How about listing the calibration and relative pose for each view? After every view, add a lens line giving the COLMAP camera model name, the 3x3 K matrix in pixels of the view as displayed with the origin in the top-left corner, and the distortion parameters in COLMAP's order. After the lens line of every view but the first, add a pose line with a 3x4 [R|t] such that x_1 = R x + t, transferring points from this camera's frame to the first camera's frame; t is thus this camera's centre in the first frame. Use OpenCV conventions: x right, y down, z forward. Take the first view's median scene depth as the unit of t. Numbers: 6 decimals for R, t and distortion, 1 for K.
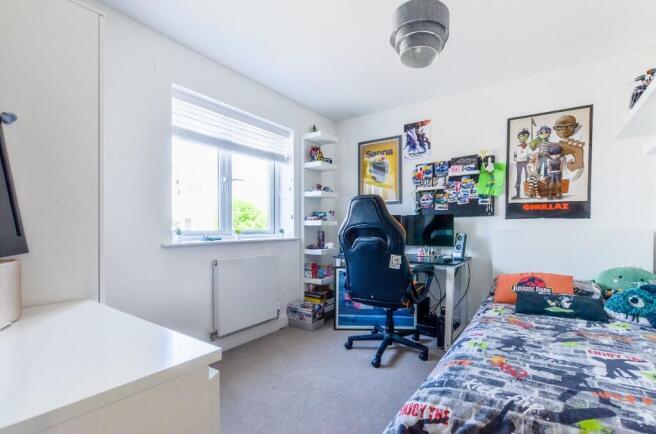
lens RADIAL K [[295.4, 0, 325.9], [0, 295.4, 232.9], [0, 0, 1]] dist [0.002406, -0.000014]
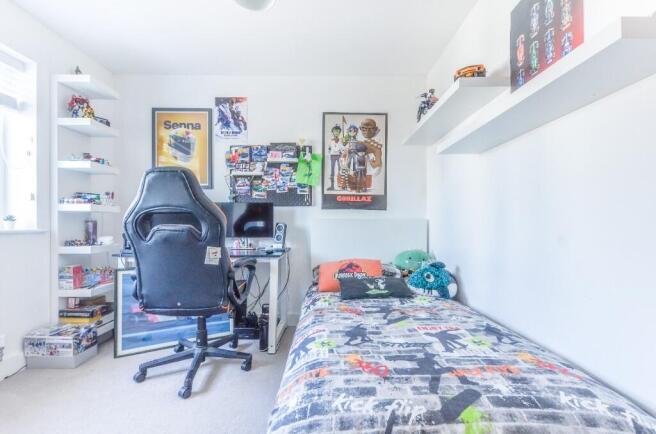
lens RADIAL K [[295.4, 0, 325.9], [0, 295.4, 232.9], [0, 0, 1]] dist [0.002406, -0.000014]
pose [[0.792209, -0.000122, 0.610250, -0.004930], [-0.005518, 0.999958, 0.007362, 0.026228], [-0.610225, -0.009200, 0.792175, 0.173210]]
